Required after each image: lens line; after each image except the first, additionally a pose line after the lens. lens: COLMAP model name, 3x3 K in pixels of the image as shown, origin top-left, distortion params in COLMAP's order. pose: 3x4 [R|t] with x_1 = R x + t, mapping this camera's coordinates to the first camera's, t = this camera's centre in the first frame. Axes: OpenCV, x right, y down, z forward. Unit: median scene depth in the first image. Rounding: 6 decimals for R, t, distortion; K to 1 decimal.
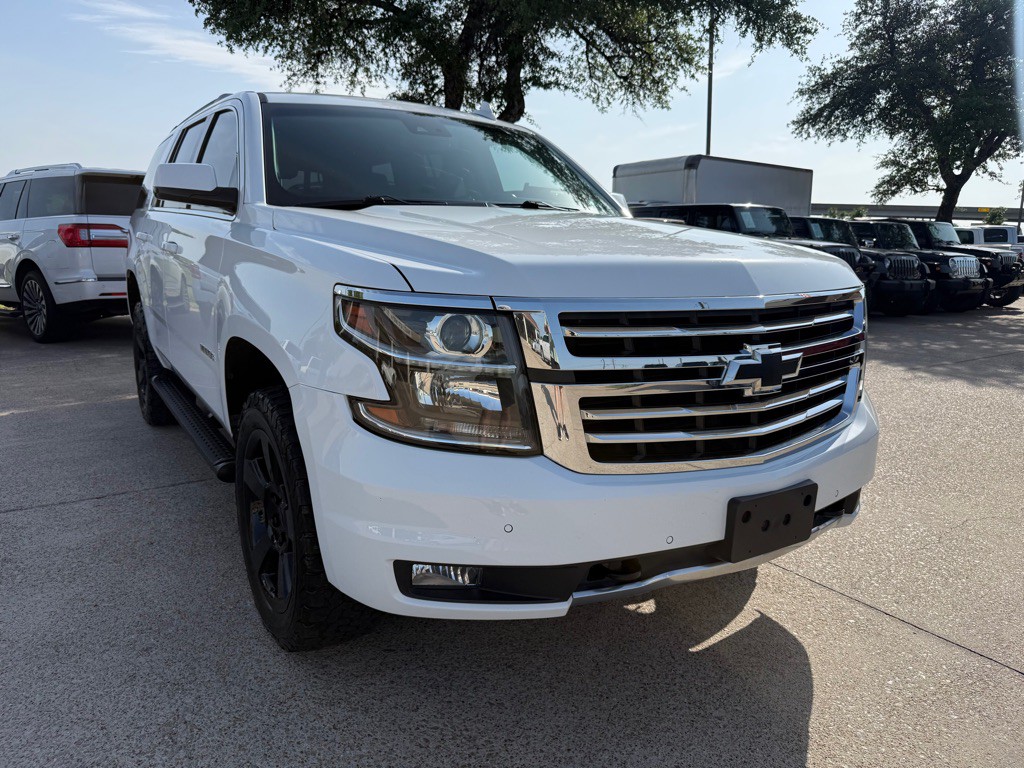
lens RADIAL K [[735.9, 0, 506.2], [0, 735.9, 385.3], [0, 0, 1]] dist [0.011797, -0.003365]
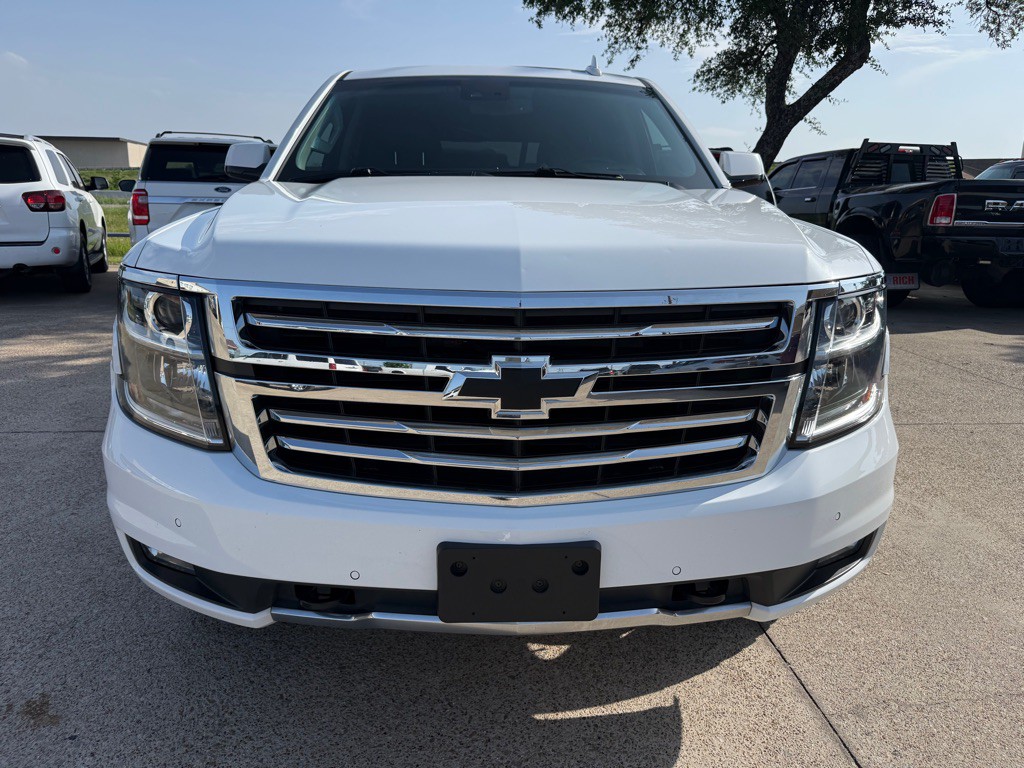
lens RADIAL K [[735.9, 0, 511.0], [0, 735.9, 381.9], [0, 0, 1]] dist [0.011797, -0.003365]
pose [[0.869501, 0.114691, -0.480431, 0.506532], [-0.097148, 0.993379, 0.061322, -0.053031], [0.484283, -0.006647, 0.874886, 0.231887]]
